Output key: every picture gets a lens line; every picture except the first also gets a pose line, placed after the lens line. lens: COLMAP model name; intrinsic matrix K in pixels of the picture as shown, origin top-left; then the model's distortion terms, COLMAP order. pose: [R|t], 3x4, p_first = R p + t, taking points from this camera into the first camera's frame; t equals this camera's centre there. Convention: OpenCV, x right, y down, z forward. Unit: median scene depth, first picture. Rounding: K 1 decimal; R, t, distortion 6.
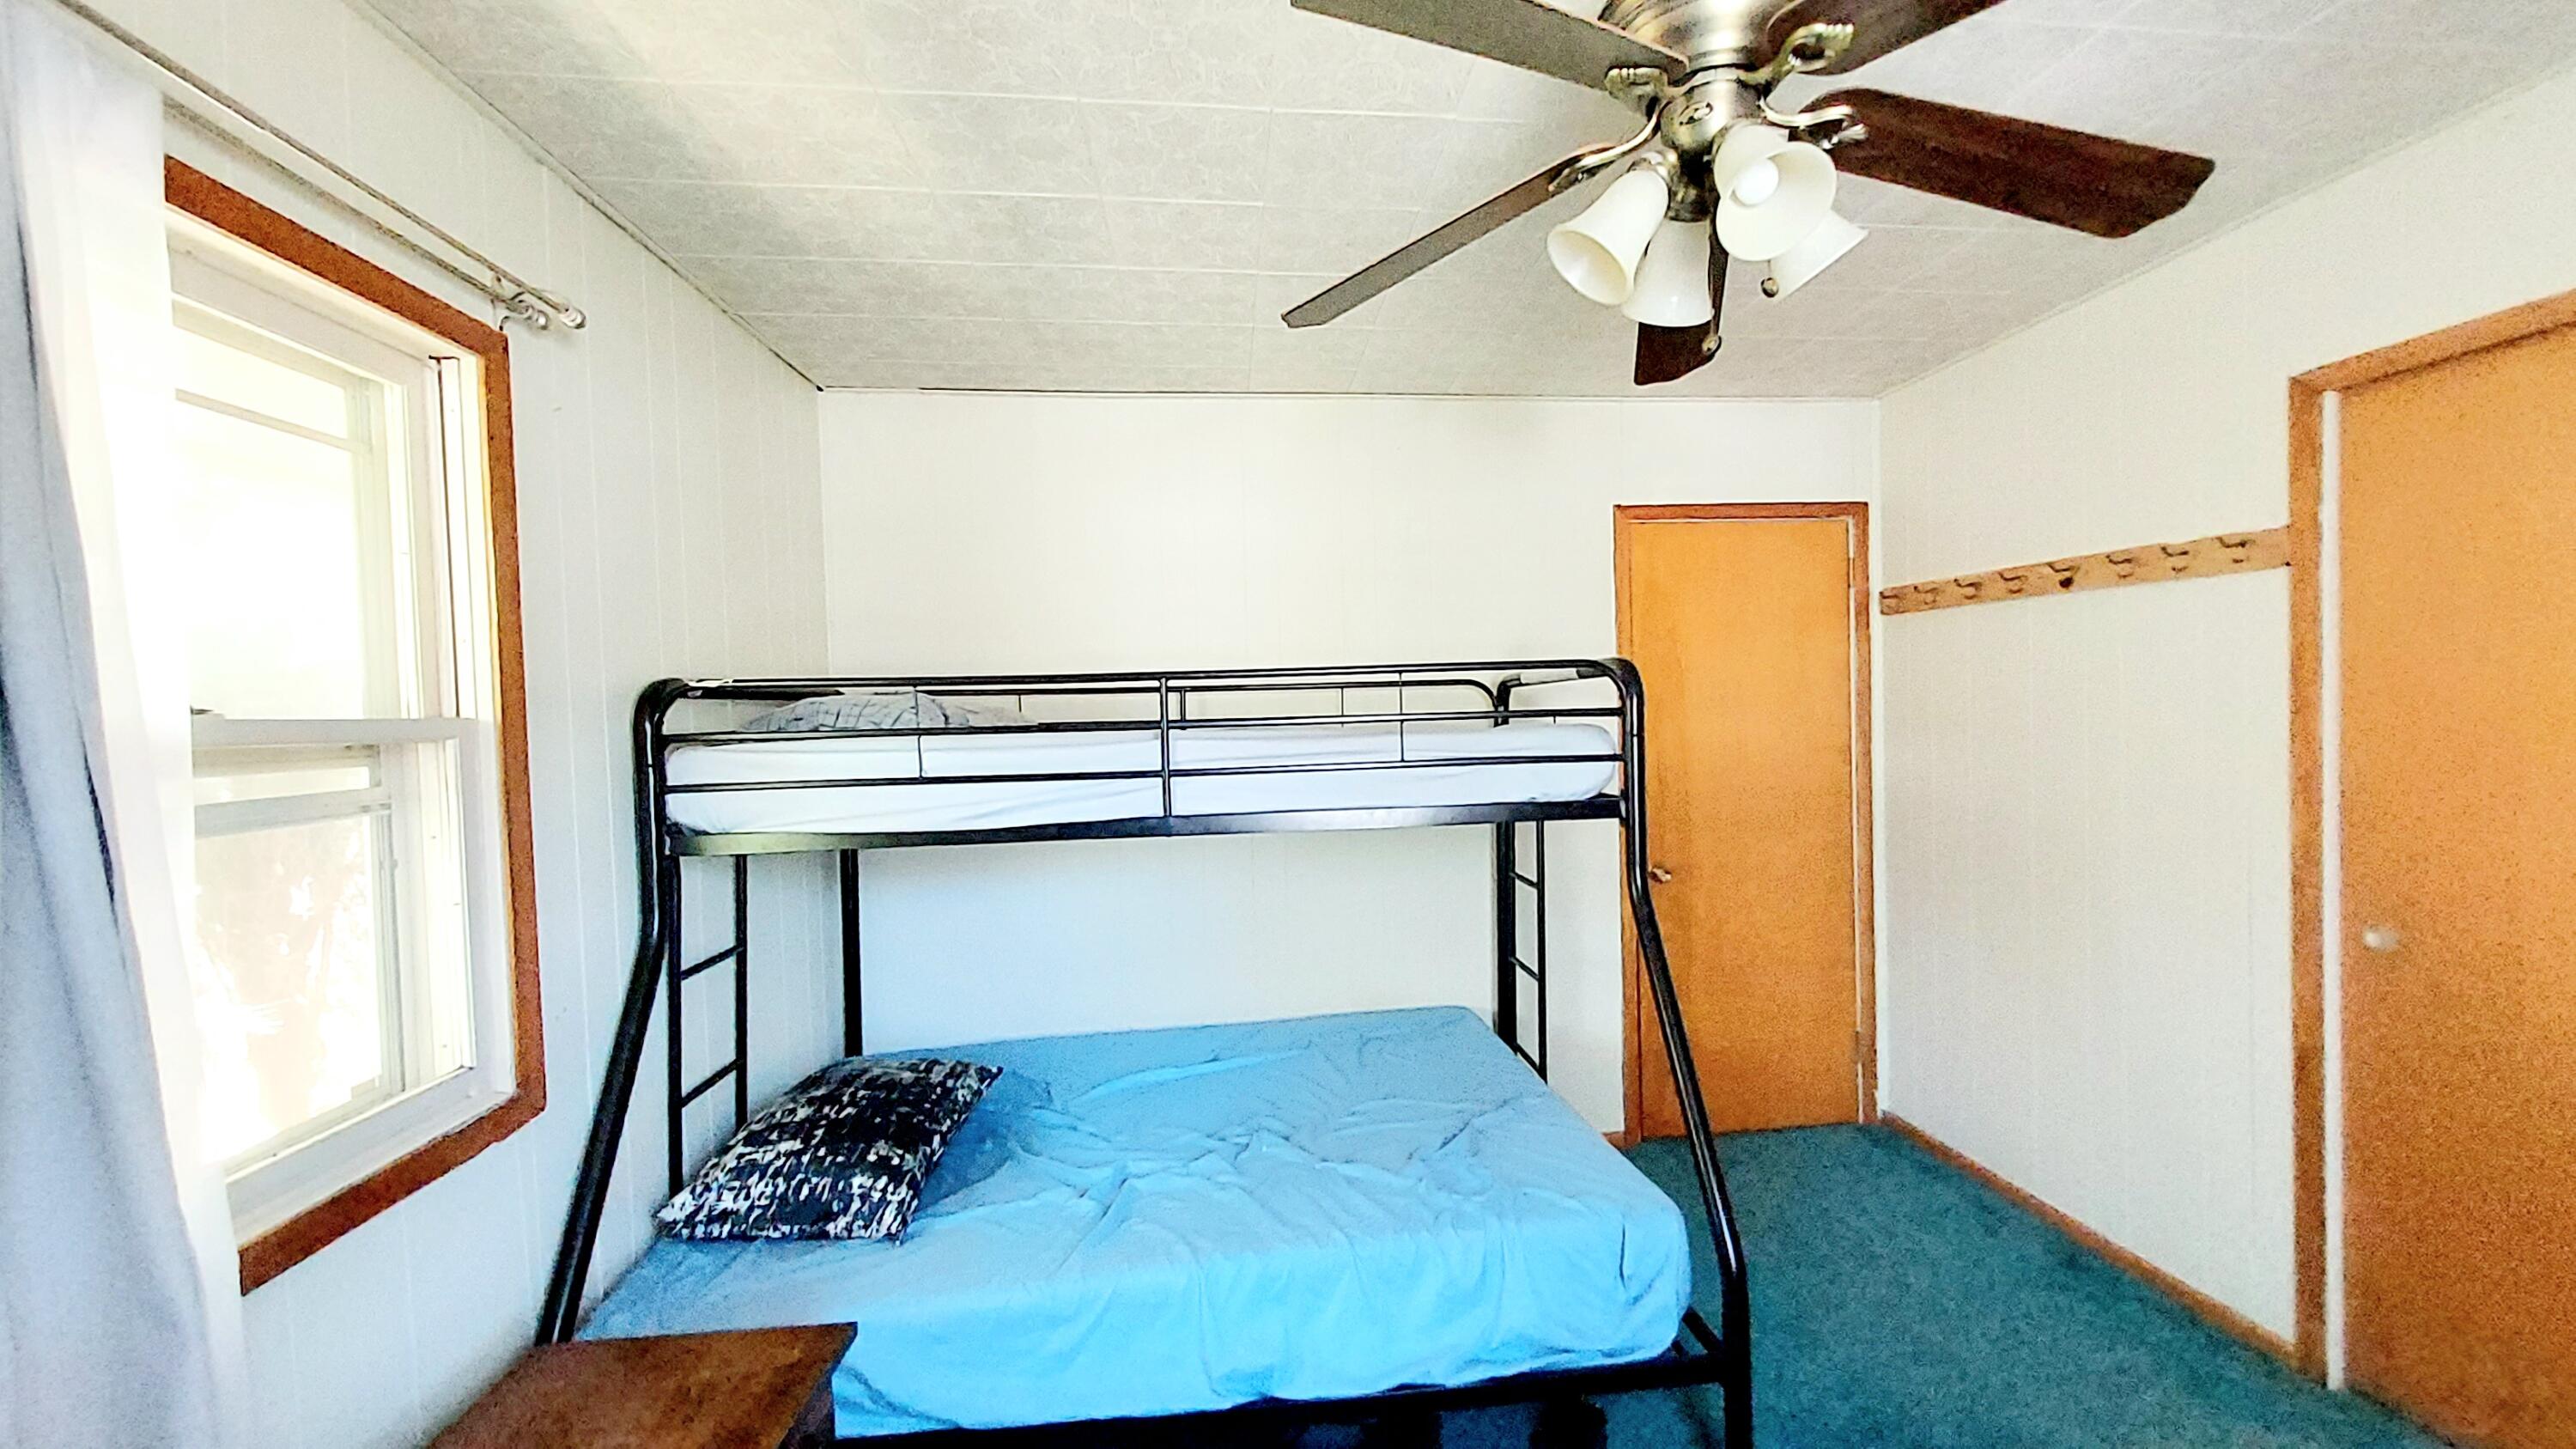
lens RADIAL K [[1014.0, 0, 1343.3], [0, 1014.0, 735.1], [0, 0, 1]] dist [0.002403, 0.000320]
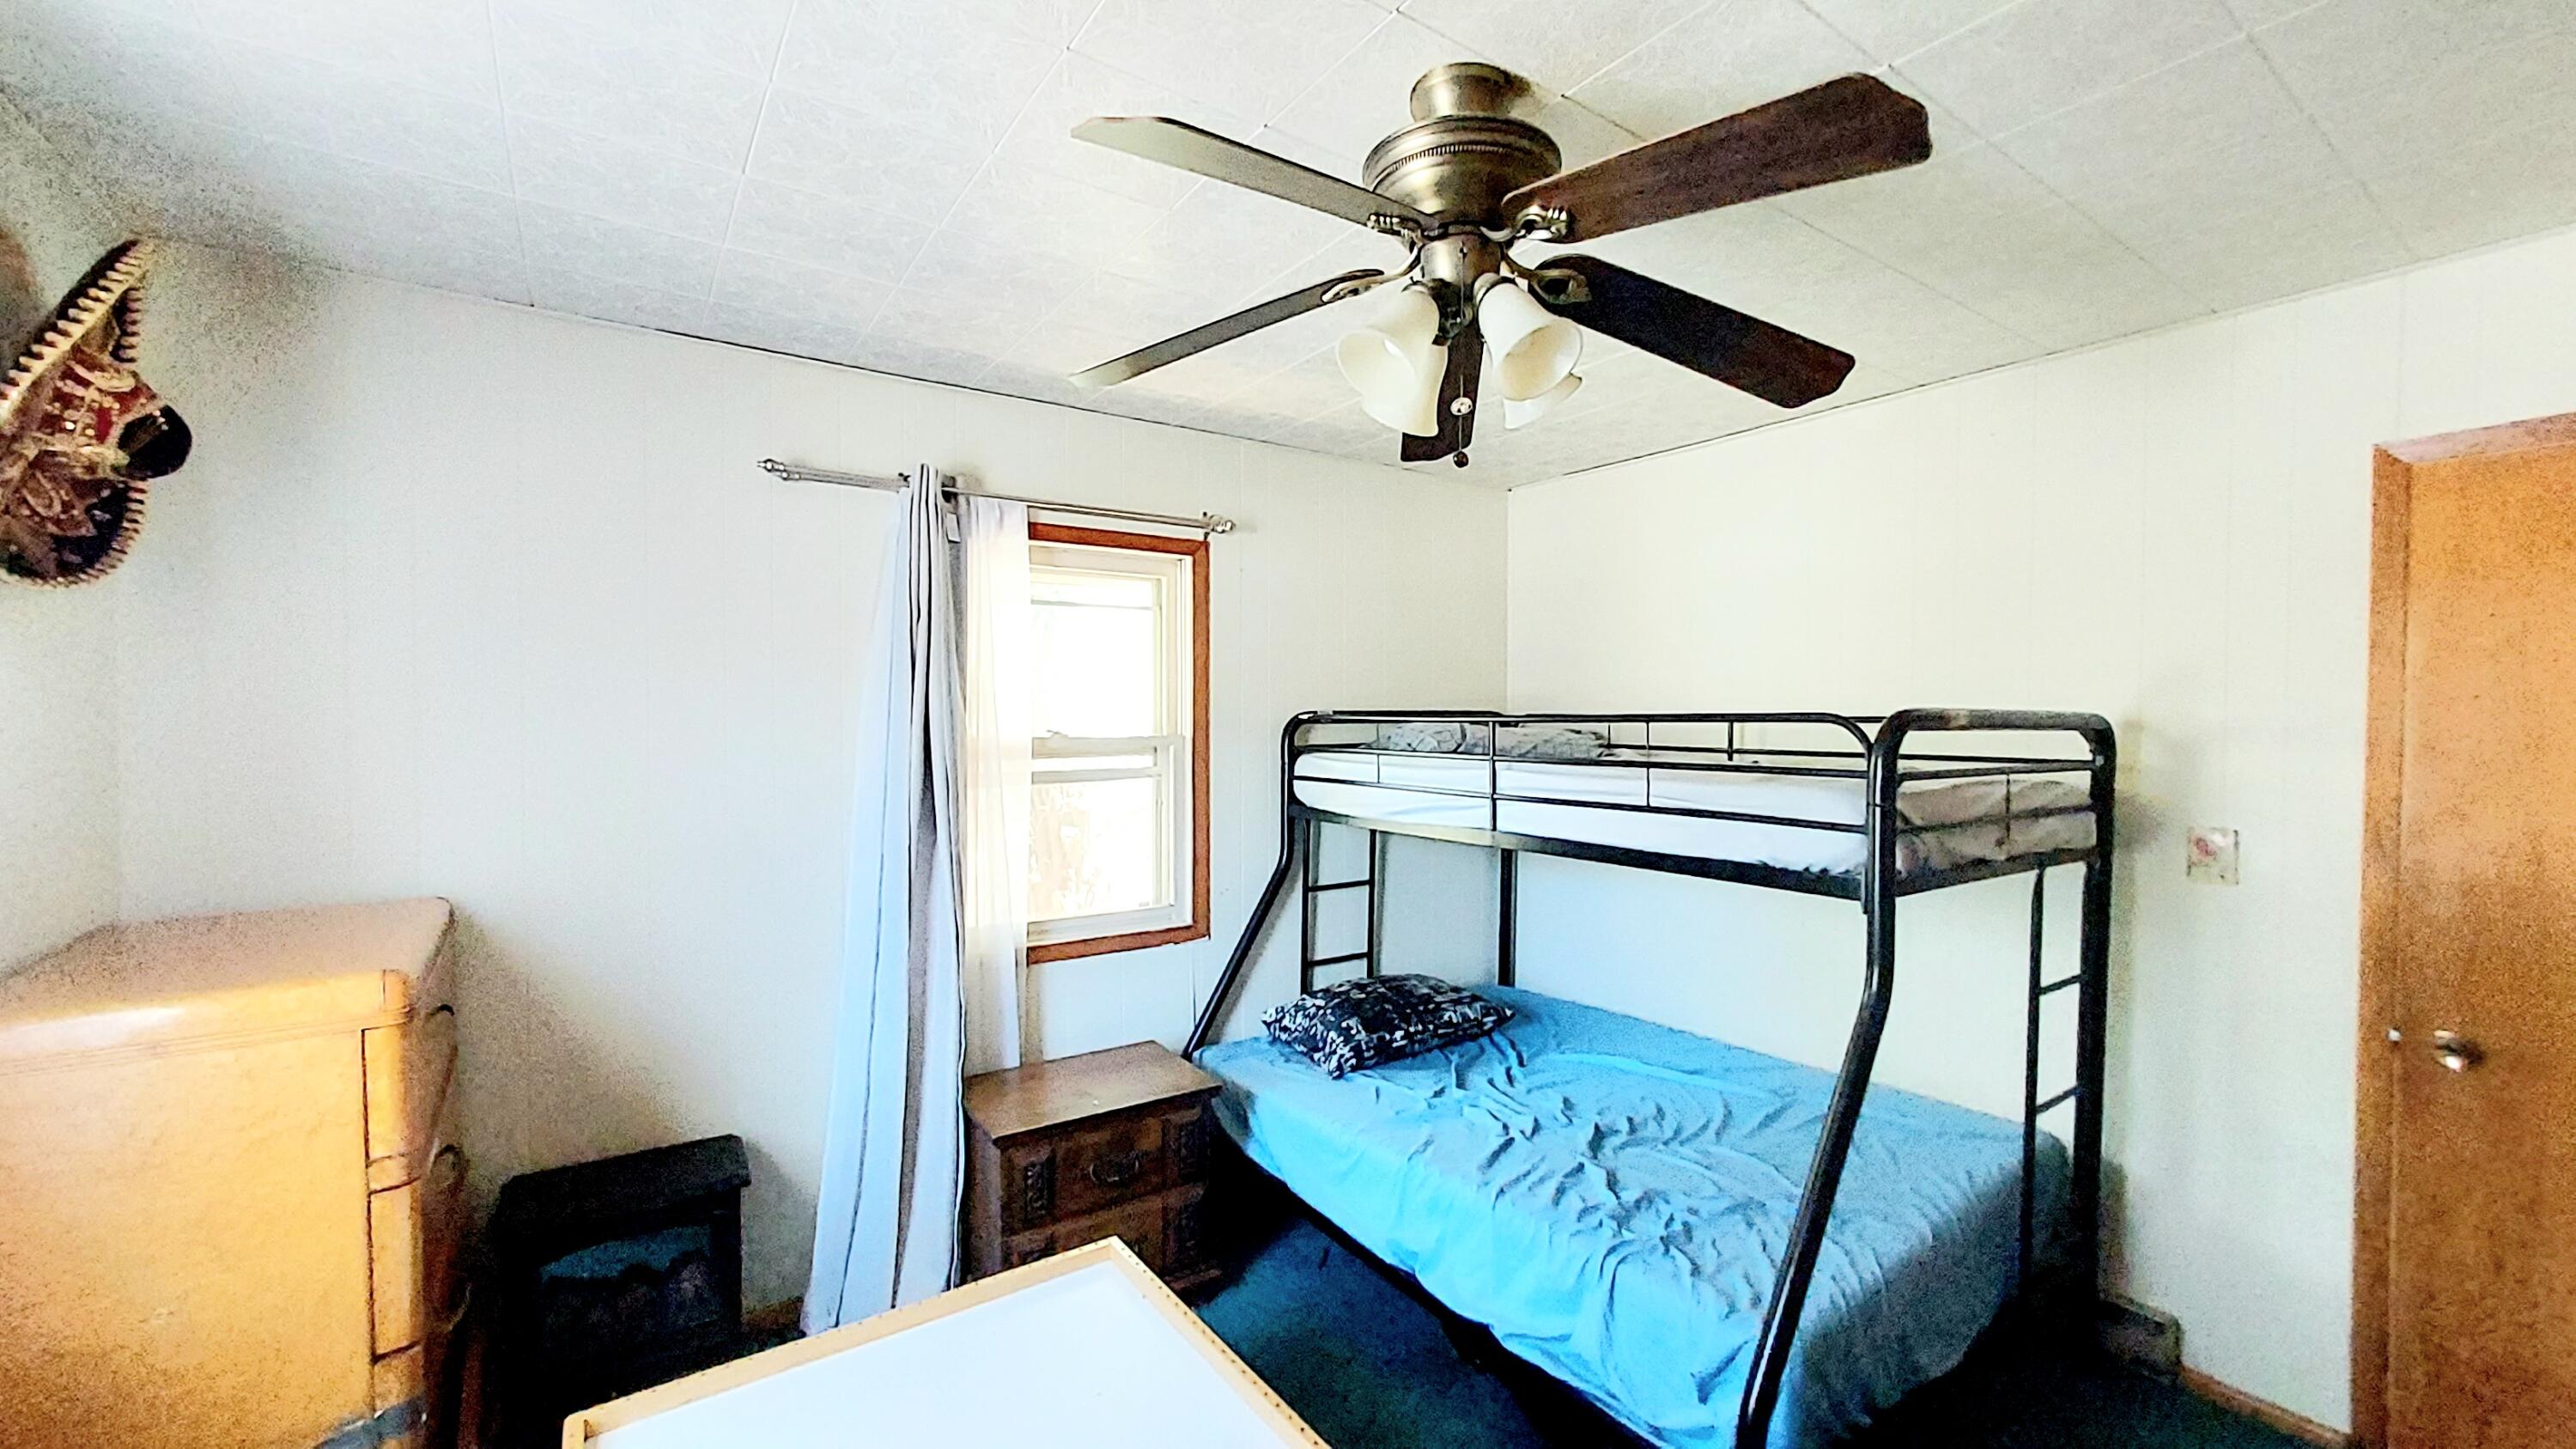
lens RADIAL K [[1014.0, 0, 1343.3], [0, 1014.0, 735.1], [0, 0, 1]] dist [0.002403, 0.000320]
pose [[0.488995, 0.043086, -0.871222, 0.871515], [-0.034832, 0.998947, 0.029852, -0.072736], [0.871591, 0.015749, 0.489981, 0.230915]]
